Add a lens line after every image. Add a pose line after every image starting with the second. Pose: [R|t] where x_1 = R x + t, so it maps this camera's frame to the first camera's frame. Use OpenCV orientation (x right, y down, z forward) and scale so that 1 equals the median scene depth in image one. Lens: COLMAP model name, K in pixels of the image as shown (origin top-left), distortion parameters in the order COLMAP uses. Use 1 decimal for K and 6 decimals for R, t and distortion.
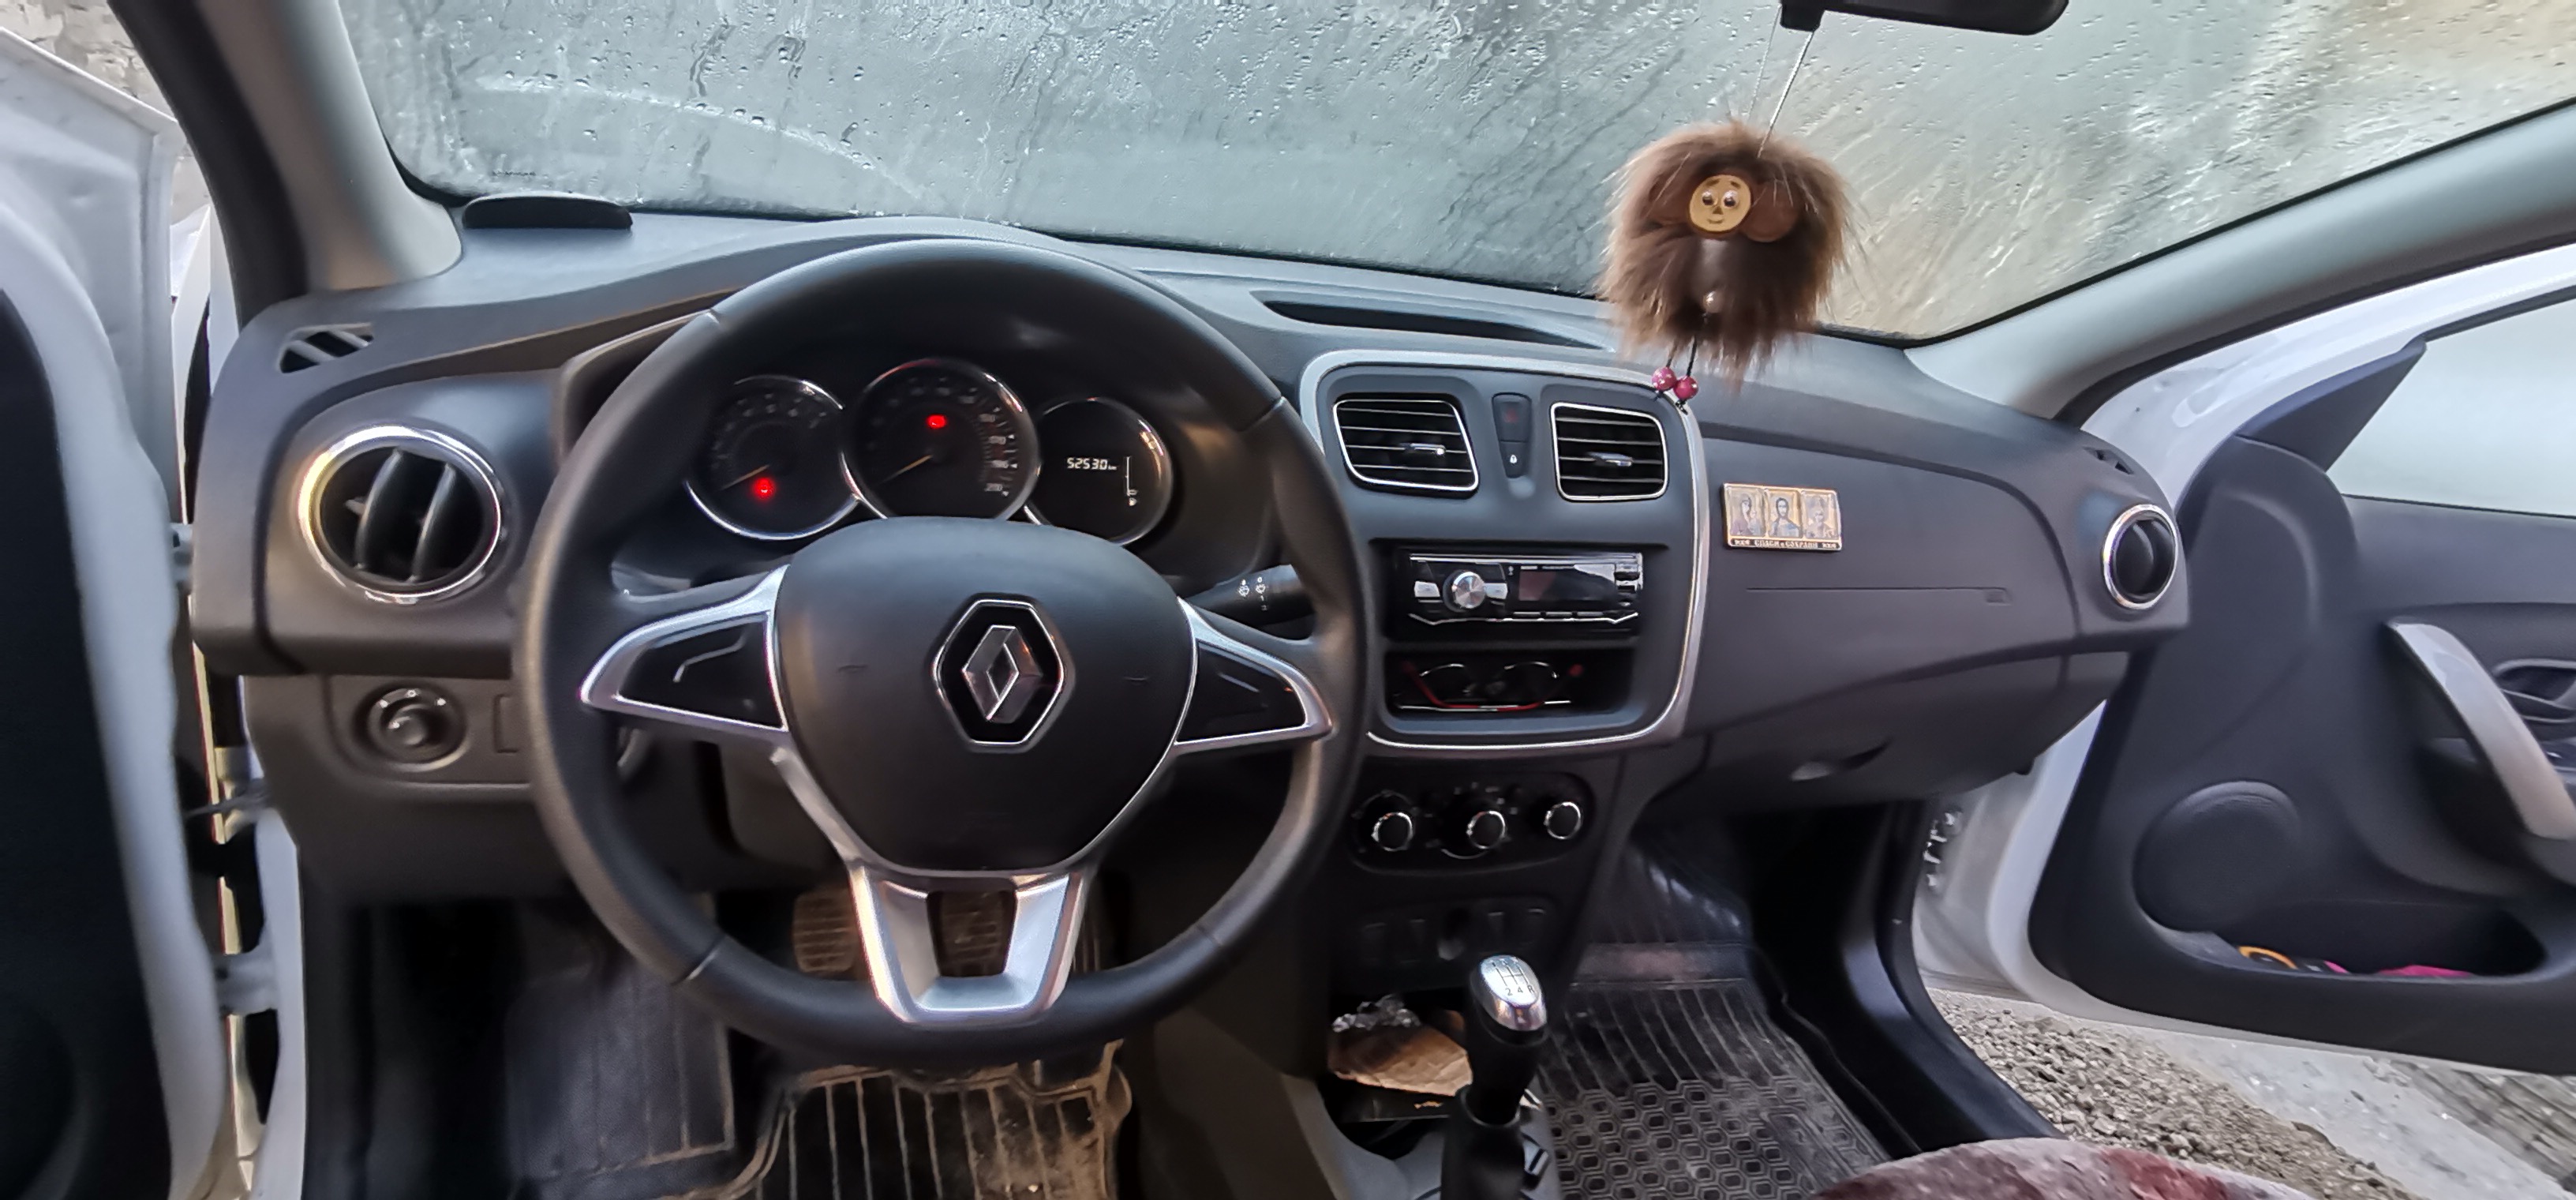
lens RADIAL K [[1272.0, 0, 1288.0], [0, 1272.0, 600.0], [0, 0, 1]] dist [0.036953, -0.000070]
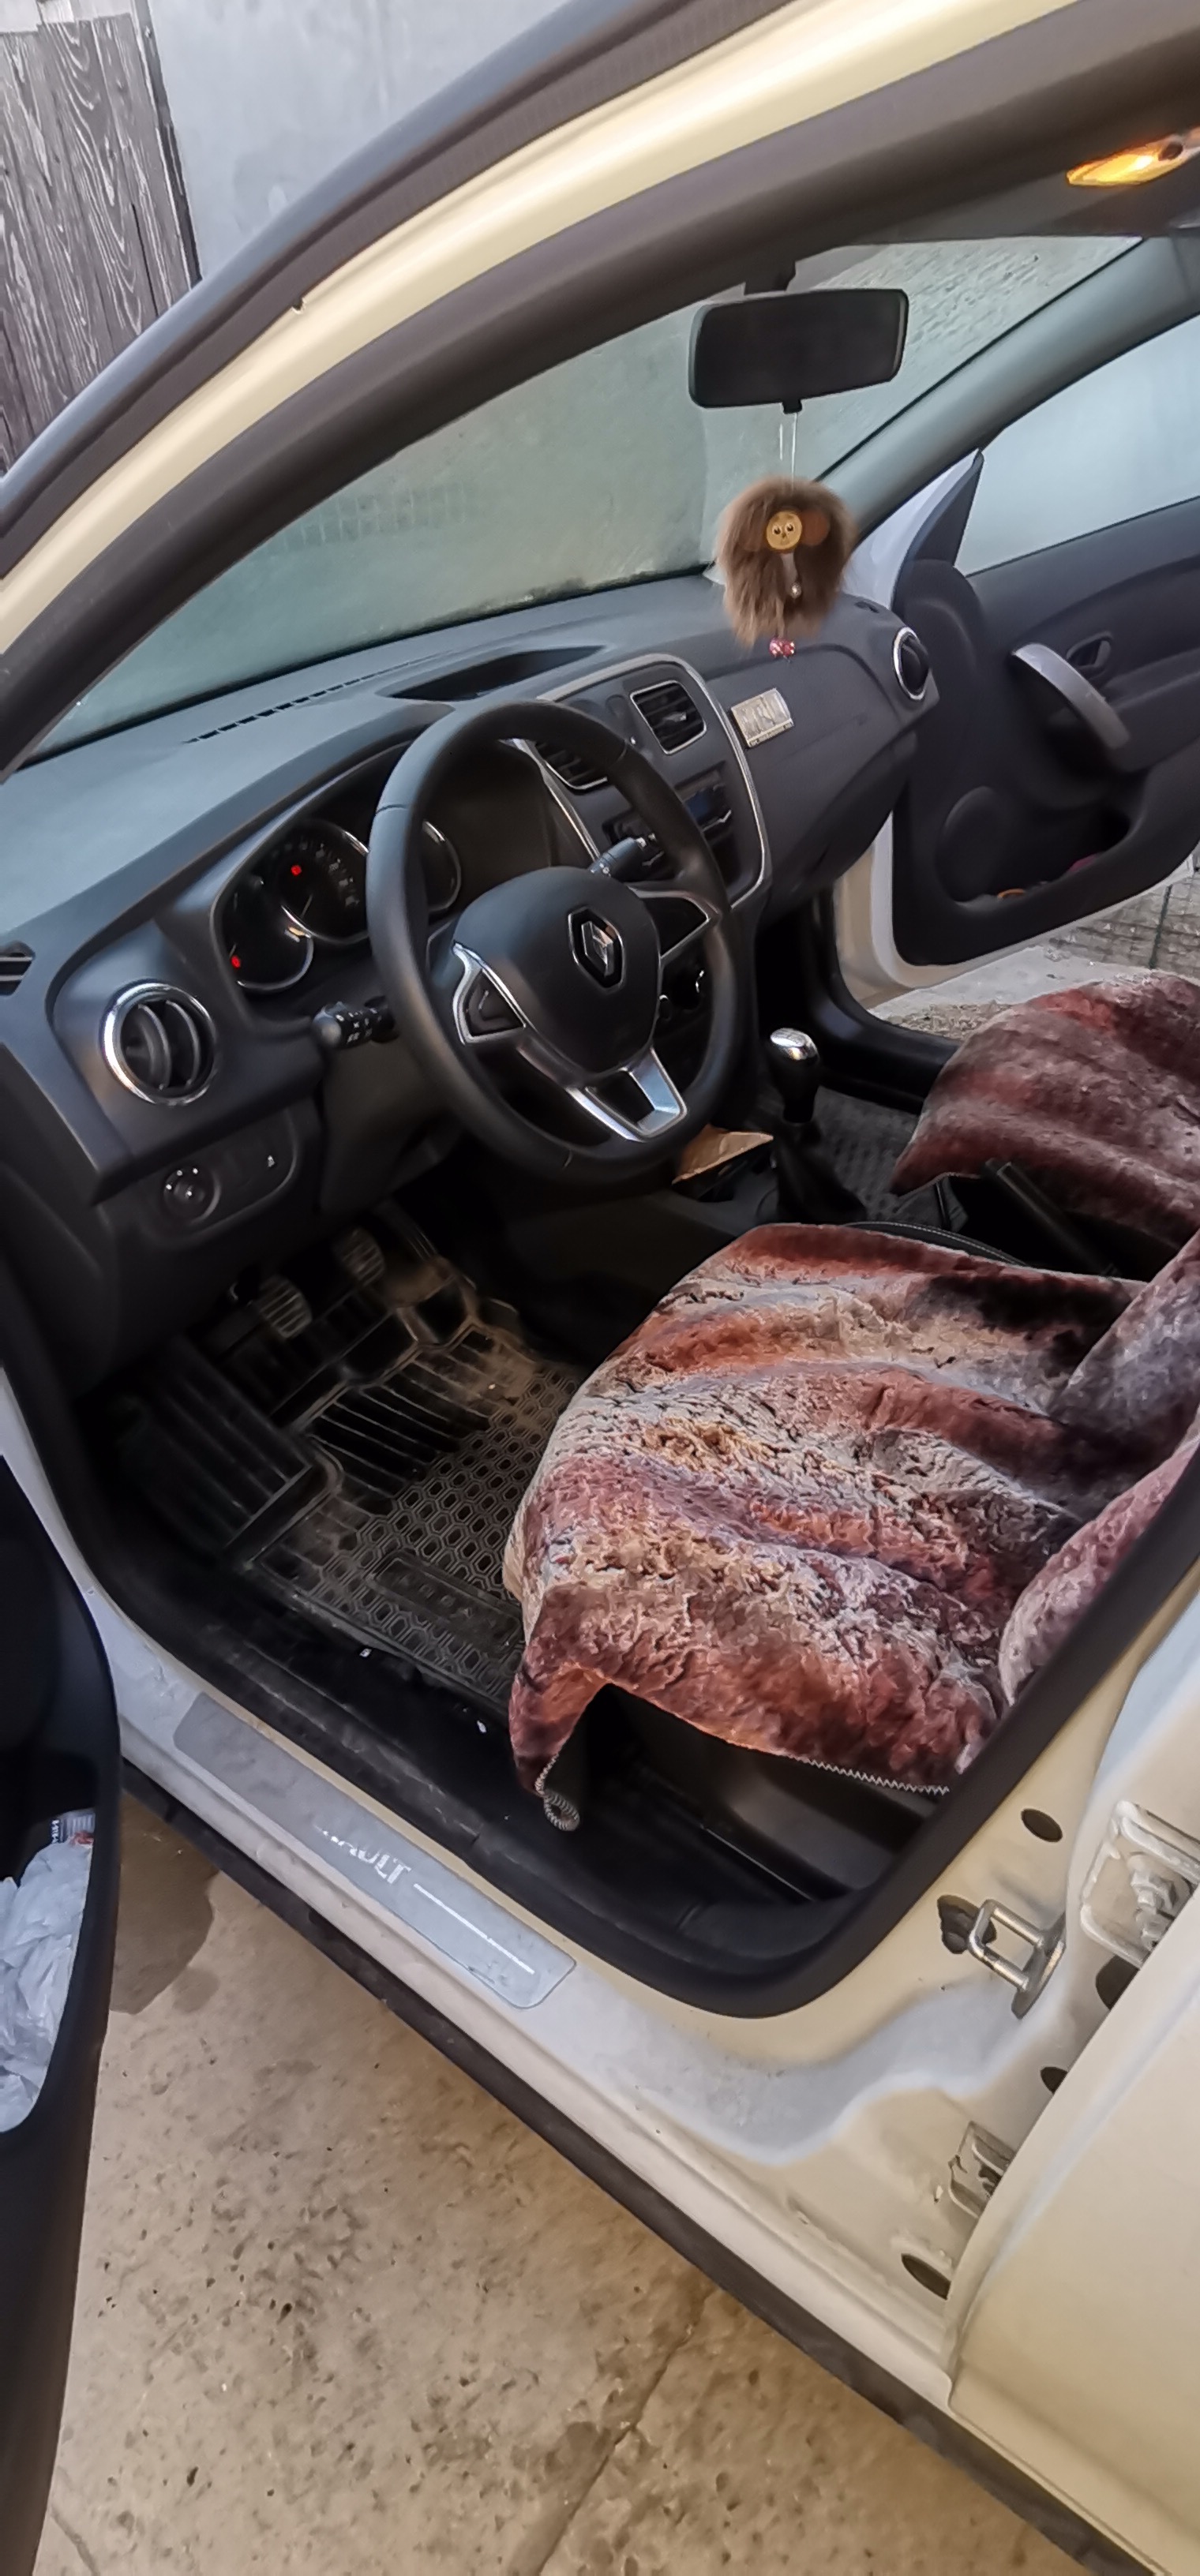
lens RADIAL K [[1355.5, 0, 600.0], [0, 1355.5, 1288.0], [0, 0, 1]] dist [0.070659, 0.000251]
pose [[0.790289, -0.504262, 0.348084, -0.601024], [0.400374, 0.855012, 0.329629, -0.088339], [-0.463835, -0.121138, 0.877600, -0.381884]]
